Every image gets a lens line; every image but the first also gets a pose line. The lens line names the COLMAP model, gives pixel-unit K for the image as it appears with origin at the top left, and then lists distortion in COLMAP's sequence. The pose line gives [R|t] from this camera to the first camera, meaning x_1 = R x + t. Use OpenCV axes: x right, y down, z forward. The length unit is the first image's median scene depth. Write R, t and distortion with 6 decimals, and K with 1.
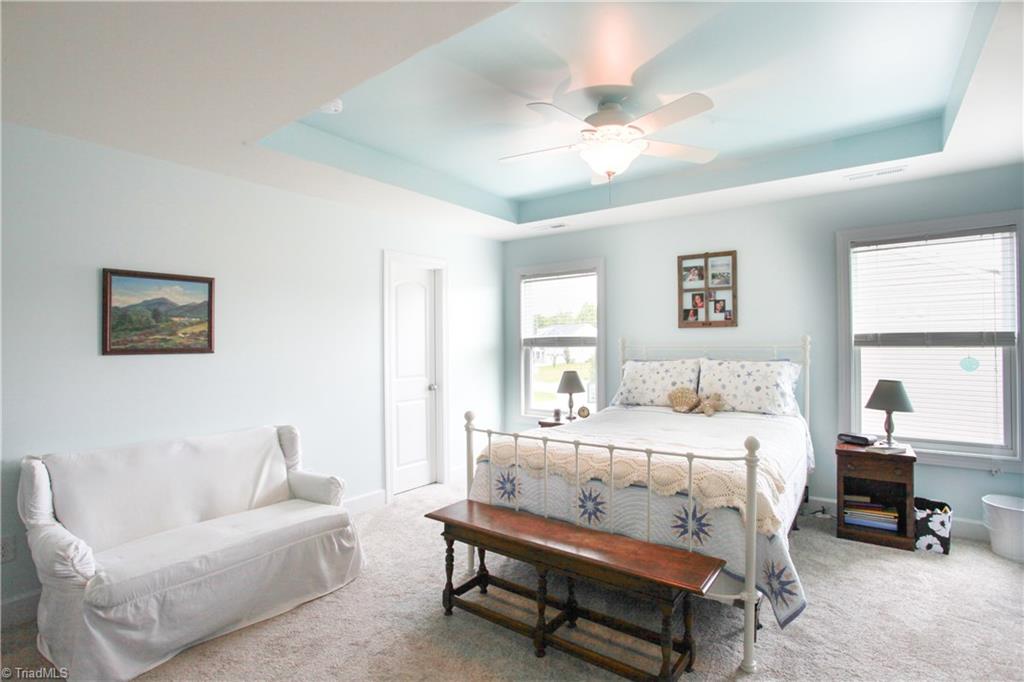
lens RADIAL K [[502.6, 0, 512.0], [0, 502.6, 341.0], [0, 0, 1]] dist [-0.076669, 0.035181]
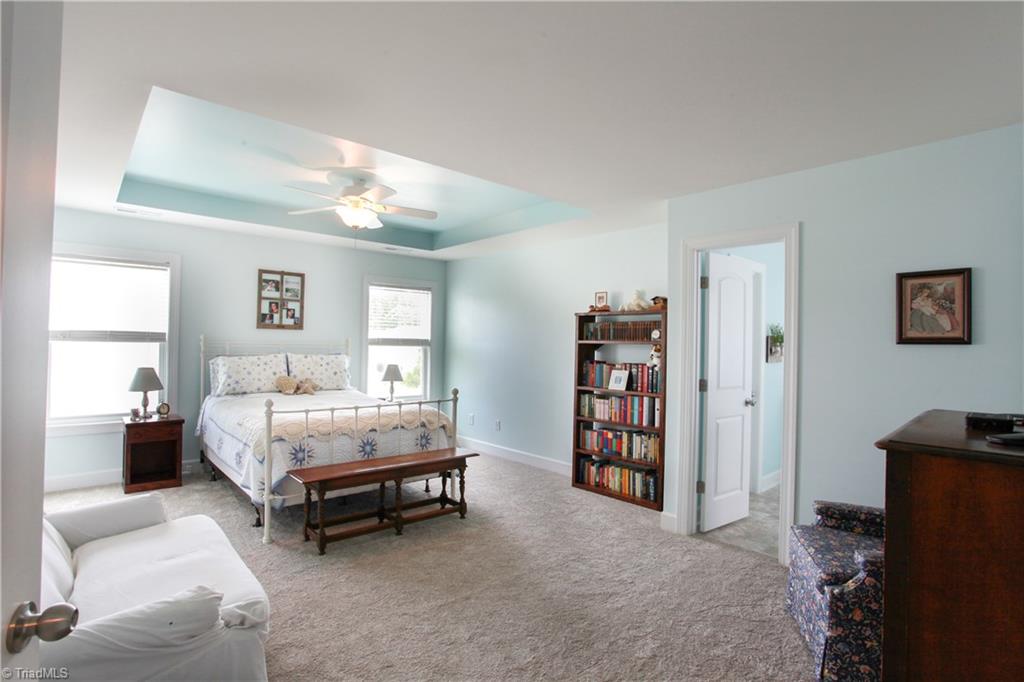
lens RADIAL K [[502.6, 0, 512.0], [0, 502.6, 341.0], [0, 0, 1]] dist [-0.076669, 0.035181]
pose [[0.198209, 0.017528, 0.980003, -0.749687], [-0.022976, 0.999648, -0.013232, 0.006521], [-0.979891, -0.019894, 0.198542, 0.162070]]
